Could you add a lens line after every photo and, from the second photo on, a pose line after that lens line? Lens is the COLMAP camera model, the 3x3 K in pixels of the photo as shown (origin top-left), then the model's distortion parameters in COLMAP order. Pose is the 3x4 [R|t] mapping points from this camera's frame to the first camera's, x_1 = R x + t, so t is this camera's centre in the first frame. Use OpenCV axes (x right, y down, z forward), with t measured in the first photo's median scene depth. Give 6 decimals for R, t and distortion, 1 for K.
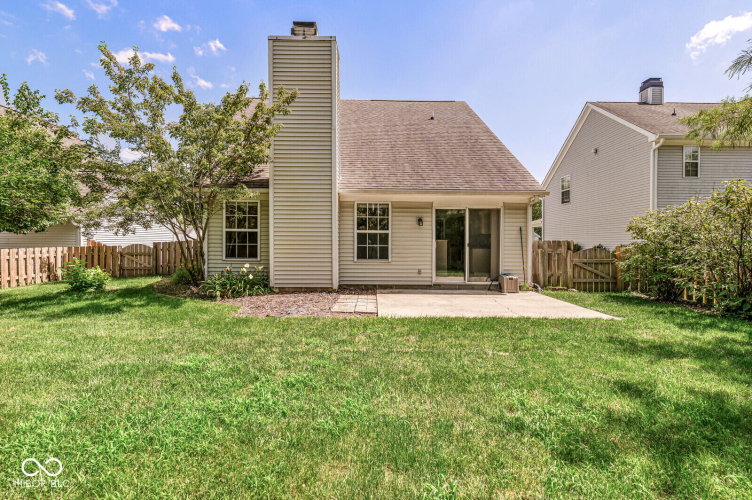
lens RADIAL K [[325.8, 0, 374.6], [0, 325.8, 242.5], [0, 0, 1]] dist [0.001653, 0.000084]
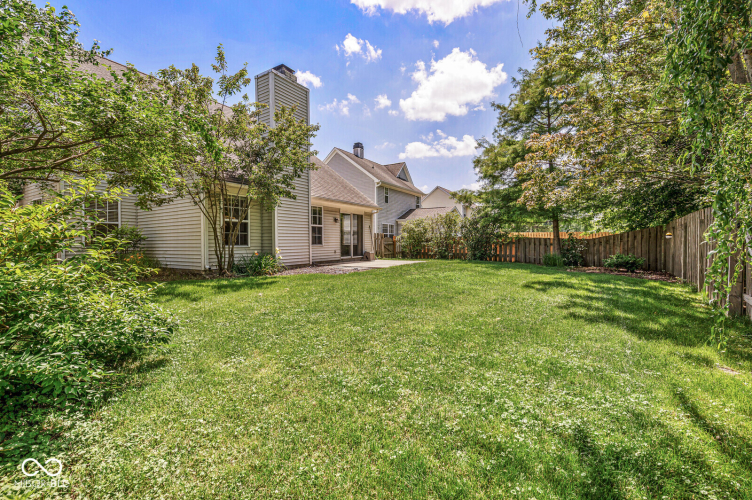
lens RADIAL K [[325.8, 0, 374.6], [0, 325.8, 242.5], [0, 0, 1]] dist [0.001653, 0.000084]
pose [[0.537343, -0.011272, 0.843289, -1.101713], [0.005850, 0.999936, 0.009639, 0.030509], [-0.843344, -0.000246, 0.537374, -0.018393]]
